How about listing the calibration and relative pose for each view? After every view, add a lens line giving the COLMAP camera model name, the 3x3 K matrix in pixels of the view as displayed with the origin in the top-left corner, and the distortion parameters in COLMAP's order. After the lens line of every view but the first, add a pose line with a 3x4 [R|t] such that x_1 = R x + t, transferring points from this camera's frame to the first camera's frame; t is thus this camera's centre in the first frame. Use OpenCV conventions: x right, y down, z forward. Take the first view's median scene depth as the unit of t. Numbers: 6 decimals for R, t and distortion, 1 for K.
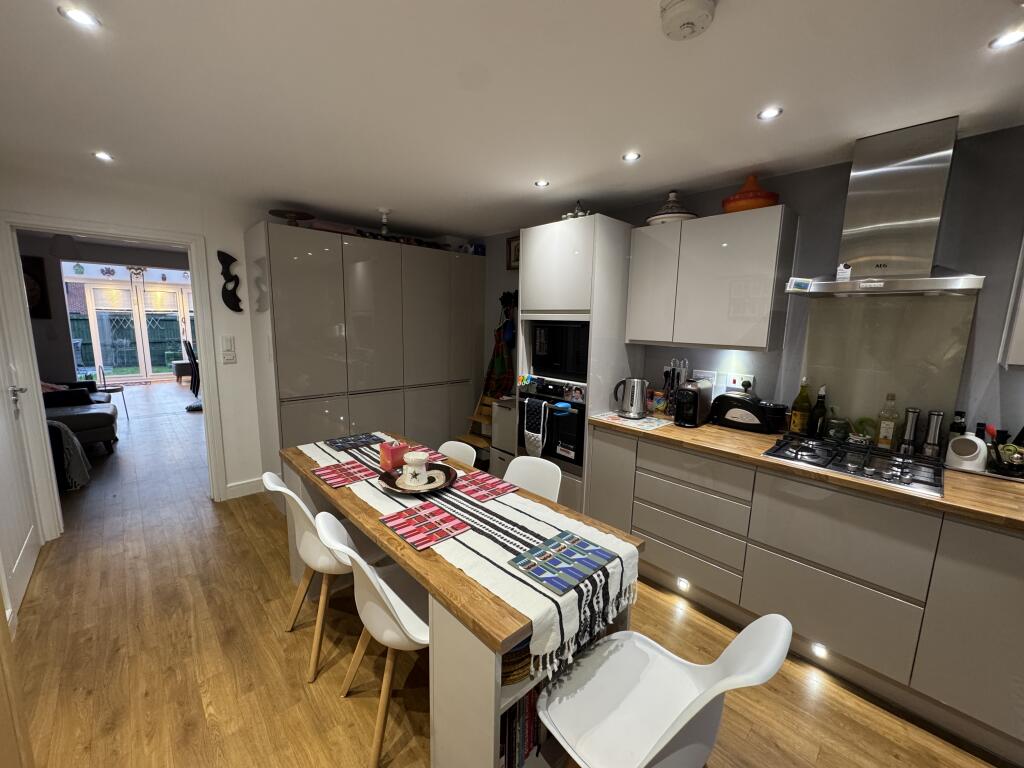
lens RADIAL K [[407.1, 0, 515.2], [0, 407.1, 386.0], [0, 0, 1]] dist [-0.003929, 0.000867]
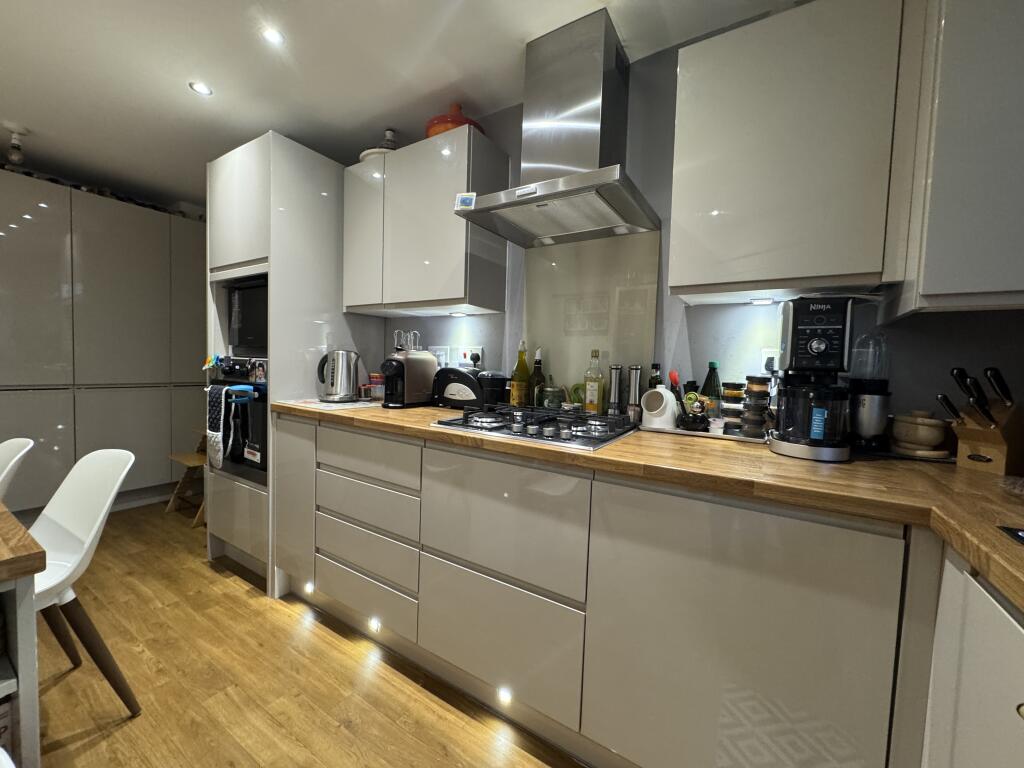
lens RADIAL K [[407.1, 0, 517.8], [0, 407.1, 384.2], [0, 0, 1]] dist [-0.003929, 0.000867]
pose [[0.966961, 0.001116, 0.254921, 0.512350], [0.025305, 0.994631, -0.100341, 0.157299], [-0.253664, 0.103477, 0.961742, 0.218171]]
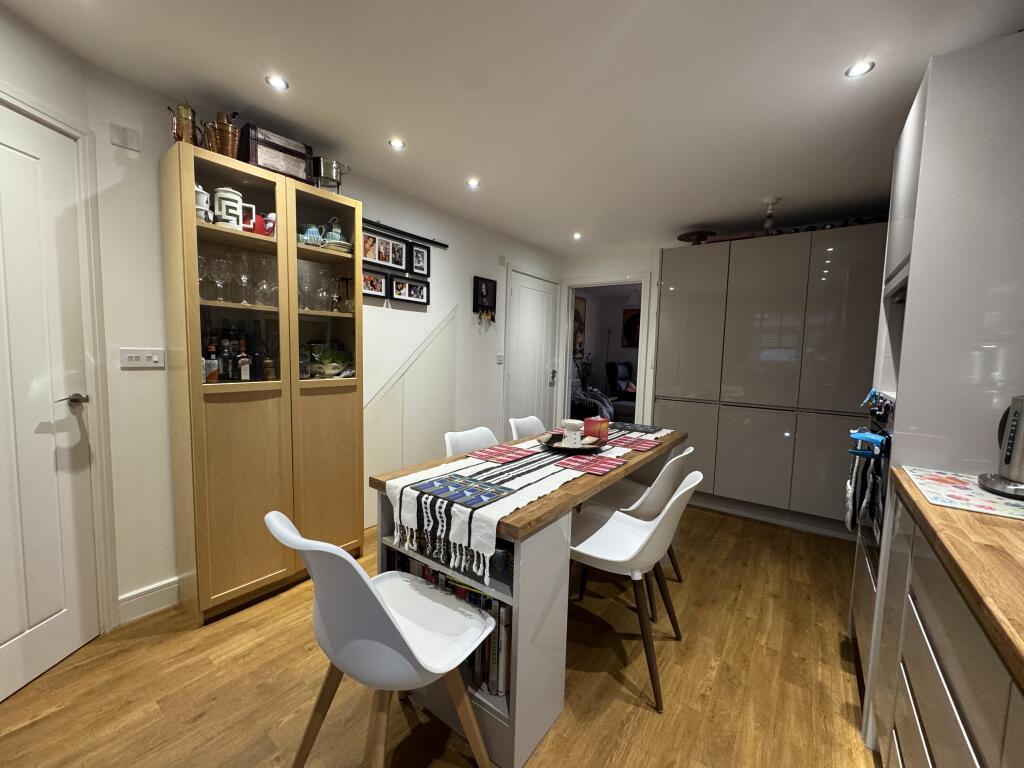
lens RADIAL K [[407.1, 0, 505.2], [0, 407.1, 383.3], [0, 0, 1]] dist [-0.003929, 0.000867]
pose [[0.167851, 0.057987, -0.984105, 0.710068], [-0.181586, 0.983006, 0.026951, 0.062370], [0.968944, 0.174177, 0.175528, 0.526660]]
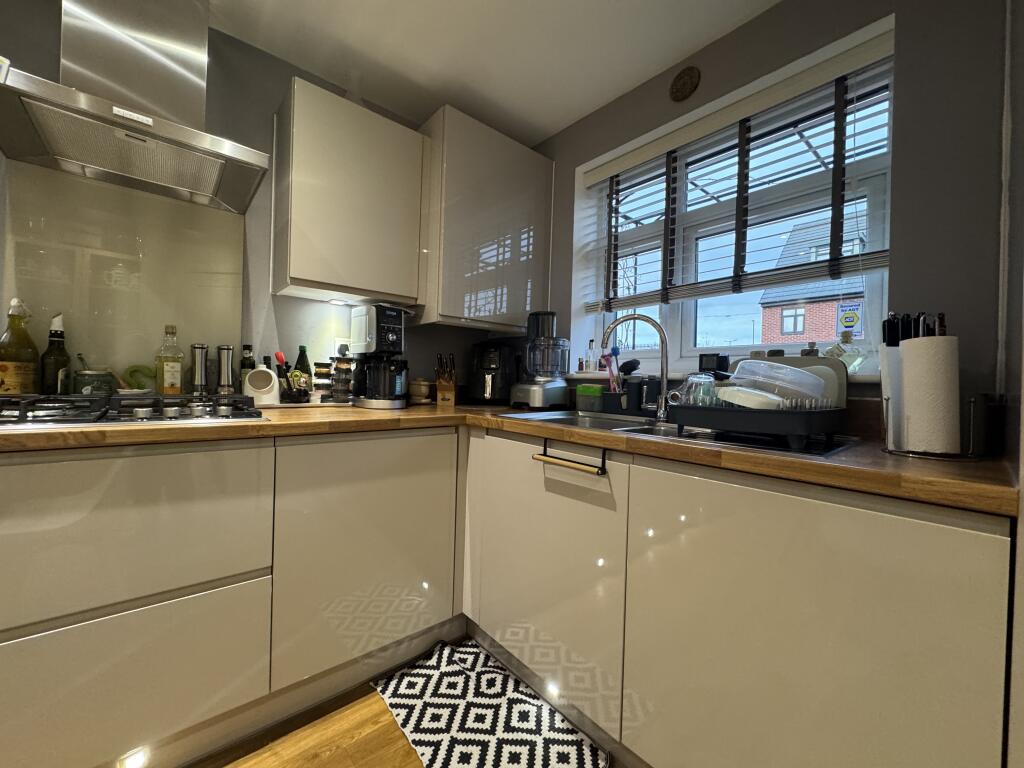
lens RADIAL K [[407.1, 0, 509.1], [0, 407.1, 383.6], [0, 0, 1]] dist [-0.003929, 0.000867]
pose [[0.048562, -0.025702, 0.998489, 0.207998], [0.133006, 0.990932, 0.019039, 0.174735], [-0.989925, 0.131880, 0.051540, 0.346030]]
